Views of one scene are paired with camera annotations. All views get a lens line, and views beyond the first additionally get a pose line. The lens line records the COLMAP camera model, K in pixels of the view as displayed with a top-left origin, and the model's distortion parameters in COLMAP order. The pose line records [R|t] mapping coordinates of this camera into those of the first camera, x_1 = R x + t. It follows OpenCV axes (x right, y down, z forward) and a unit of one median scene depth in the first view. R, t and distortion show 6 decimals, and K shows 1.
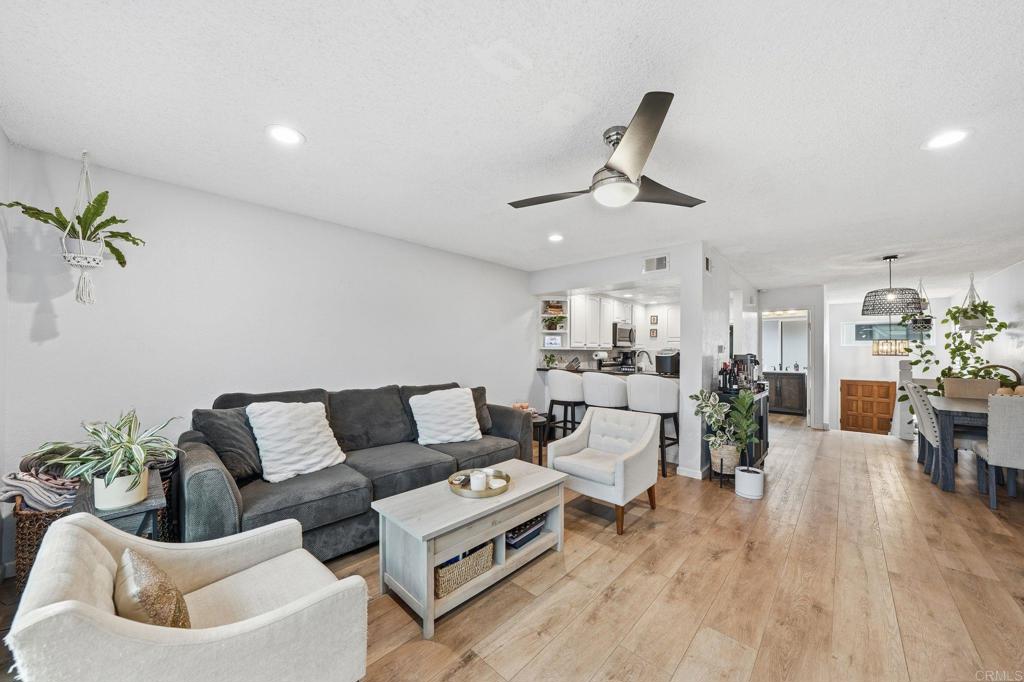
lens RADIAL K [[360.1, 0, 508.8], [0, 360.1, 345.9], [0, 0, 1]] dist [-0.025665, 0.004866]
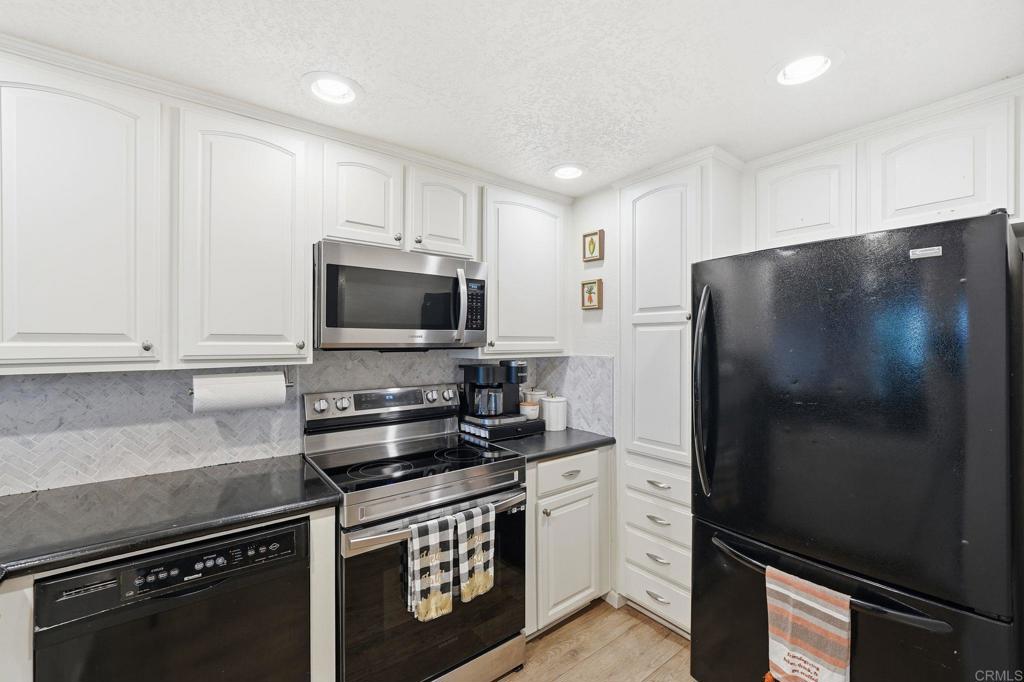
lens RADIAL K [[418.0, 0, 502.7], [0, 418.0, 341.9], [0, 0, 1]] dist [-0.013956, 0.000741]
pose [[0.984944, -0.005562, -0.172785, 0.540520], [0.008014, 0.999877, 0.013499, -0.007009], [0.172689, -0.014680, 0.984867, 0.925796]]
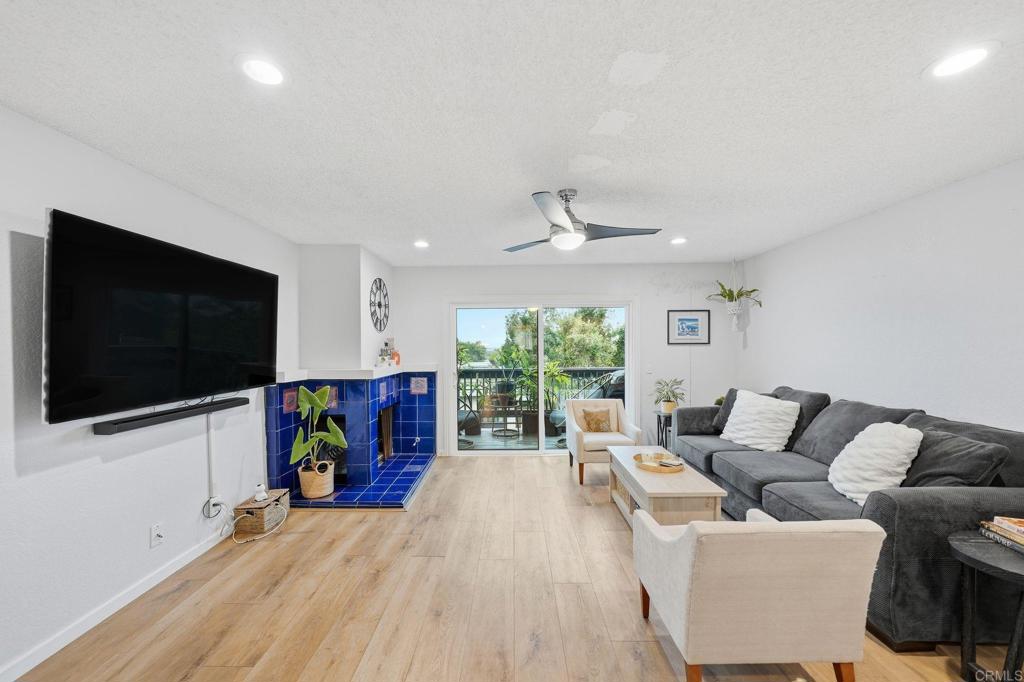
lens RADIAL K [[379.9, 0, 508.7], [0, 379.9, 349.2], [0, 0, 1]] dist [-0.016625, 0.000186]
pose [[-0.737151, 0.009162, -0.675666, 0.492632], [0.014226, 0.999897, -0.001961, -0.011995], [0.675579, -0.011057, -0.737205, 0.660121]]
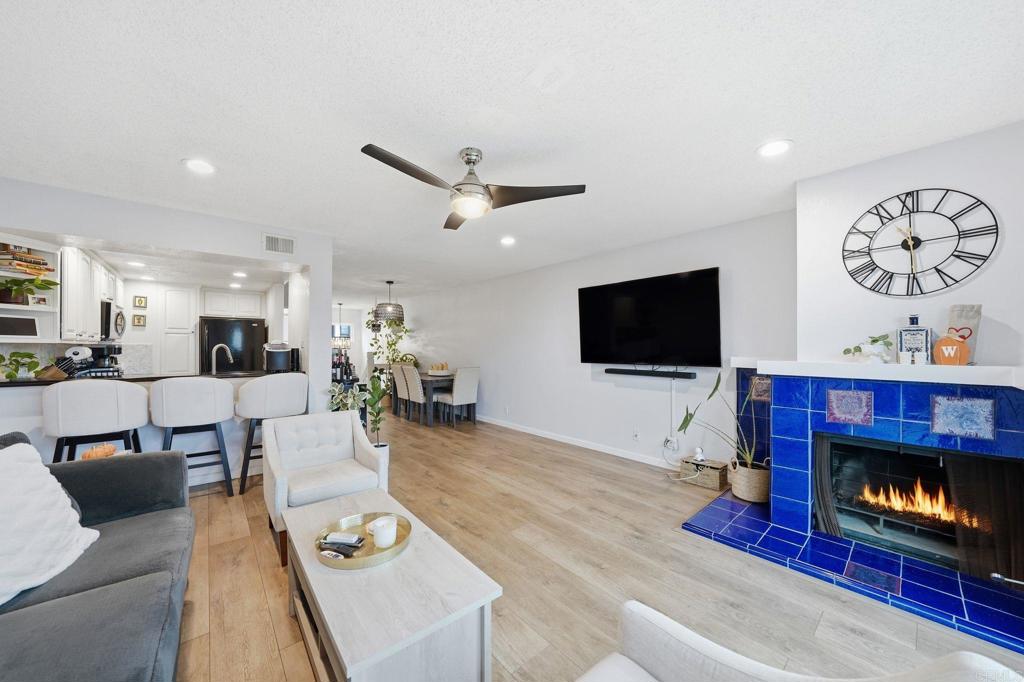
lens RADIAL K [[359.7, 0, 513.4], [0, 359.7, 346.9], [0, 0, 1]] dist [-0.020885, 0.000309]
pose [[0.104439, -0.005916, 0.994514, -0.290653], [-0.013844, 0.999877, 0.007401, 0.001388], [-0.994435, -0.014541, 0.104344, 0.261632]]
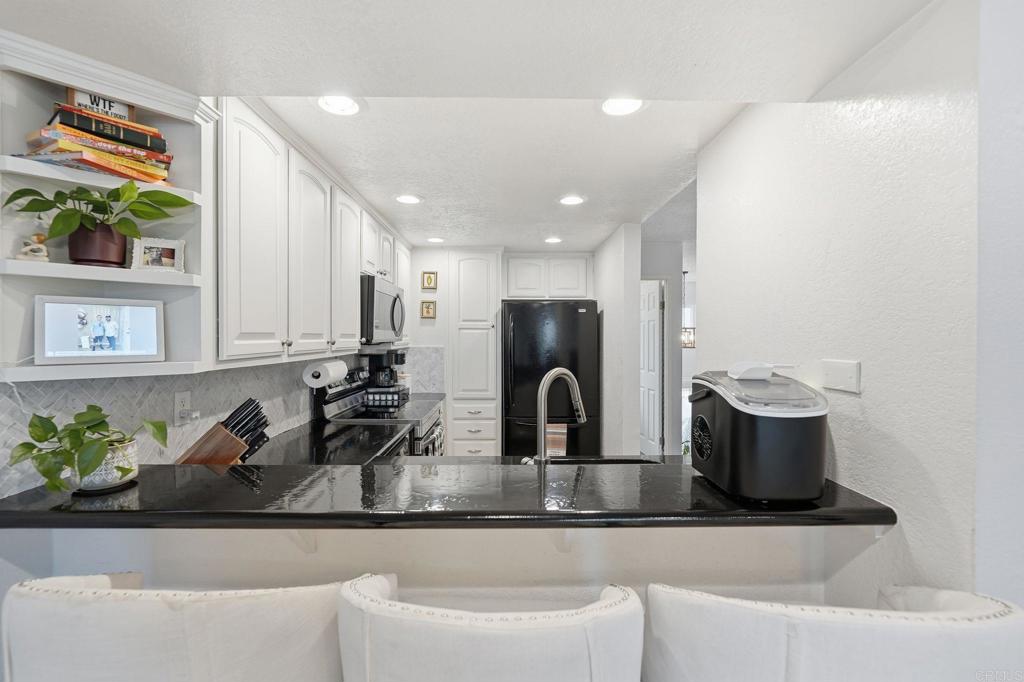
lens RADIAL K [[450.4, 0, 504.2], [0, 450.4, 336.5], [0, 0, 1]] dist [0.004390, 0.000155]
pose [[0.729390, -0.005667, 0.684074, 0.116094], [-0.005246, 0.999890, 0.013876, -0.014612], [-0.684078, -0.013710, 0.729280, 0.715389]]
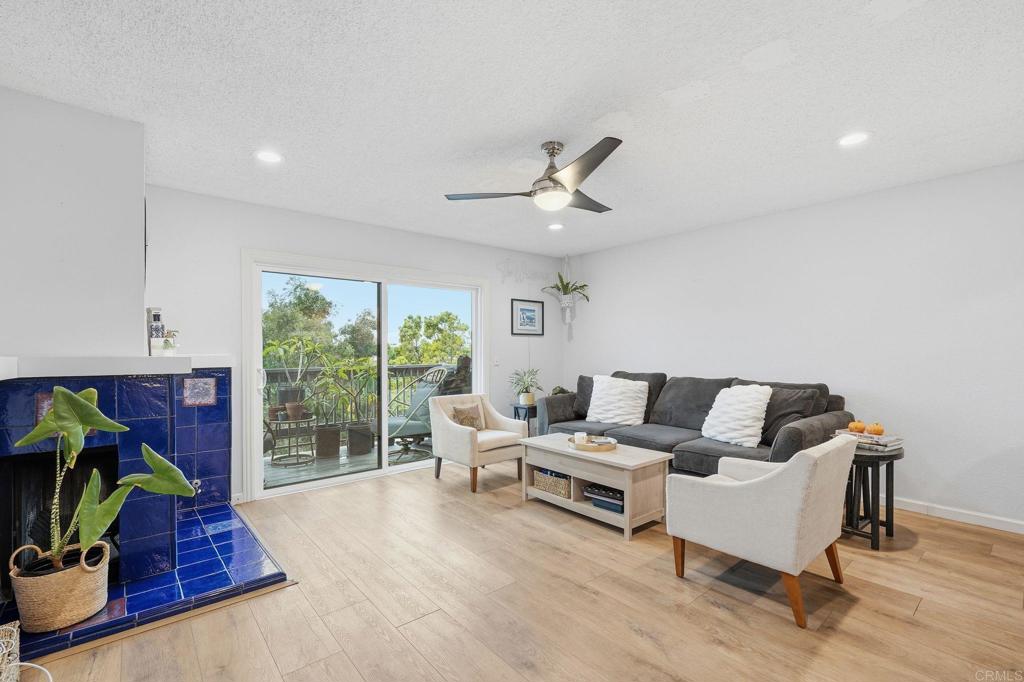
lens RADIAL K [[450.4, 0, 508.9], [0, 450.4, 351.0], [0, 0, 1]] dist [0.004390, 0.000155]
pose [[-0.116108, -0.002981, -0.993232, 0.622012], [0.015644, 0.999866, -0.004829, 0.022469], [0.993113, -0.016099, -0.116046, 0.360761]]
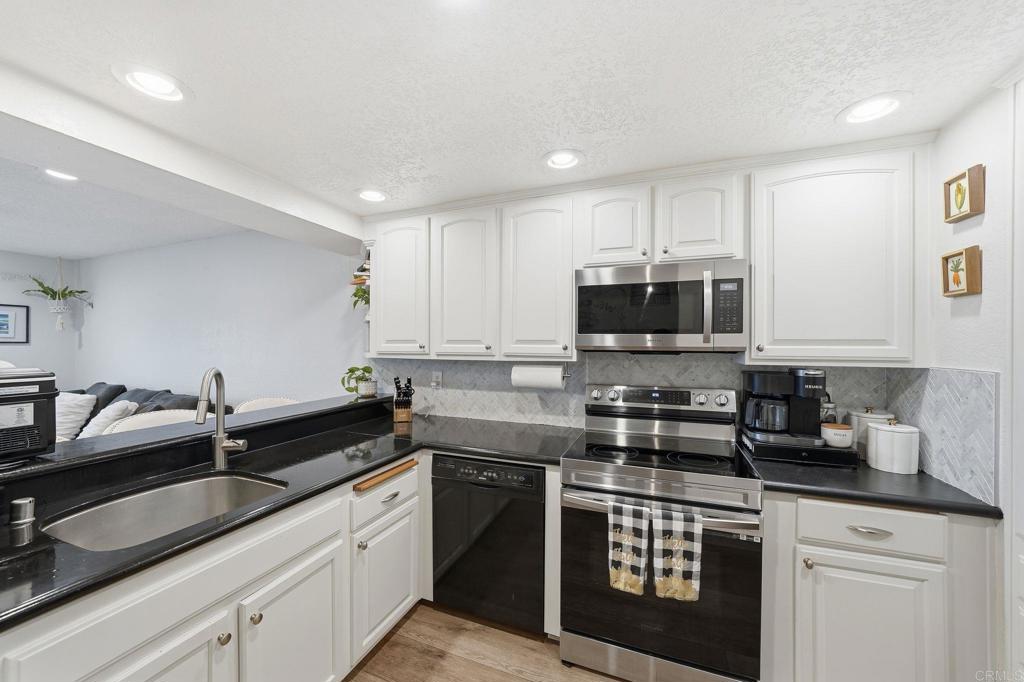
lens RADIAL K [[371.9, 0, 519.9], [0, 371.9, 346.2], [0, 0, 1]] dist [-0.020858, 0.002930]
pose [[0.381724, 0.000009, -0.924276, 0.669409], [0.010434, 0.999936, 0.004319, -0.005142], [0.924218, -0.011293, 0.381699, 1.010789]]
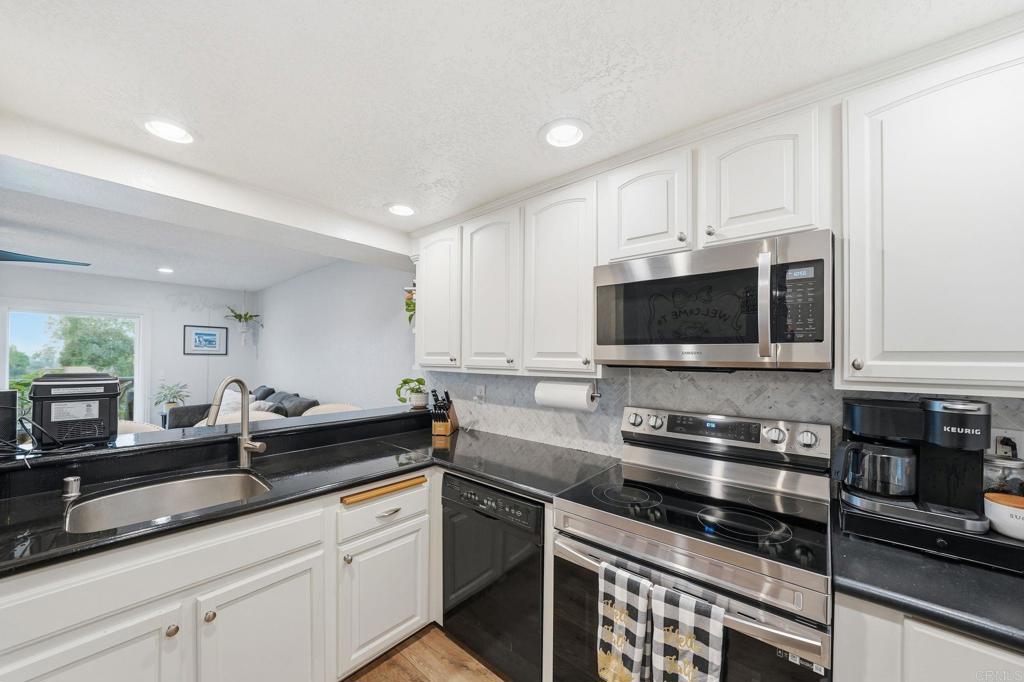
lens RADIAL K [[371.9, 0, 516.6], [0, 371.9, 355.1], [0, 0, 1]] dist [-0.020858, 0.002930]
pose [[0.047548, -0.010358, -0.998815, 0.650152], [0.004676, 0.999938, -0.010147, -0.004159], [0.998858, -0.004188, 0.047593, 1.119952]]
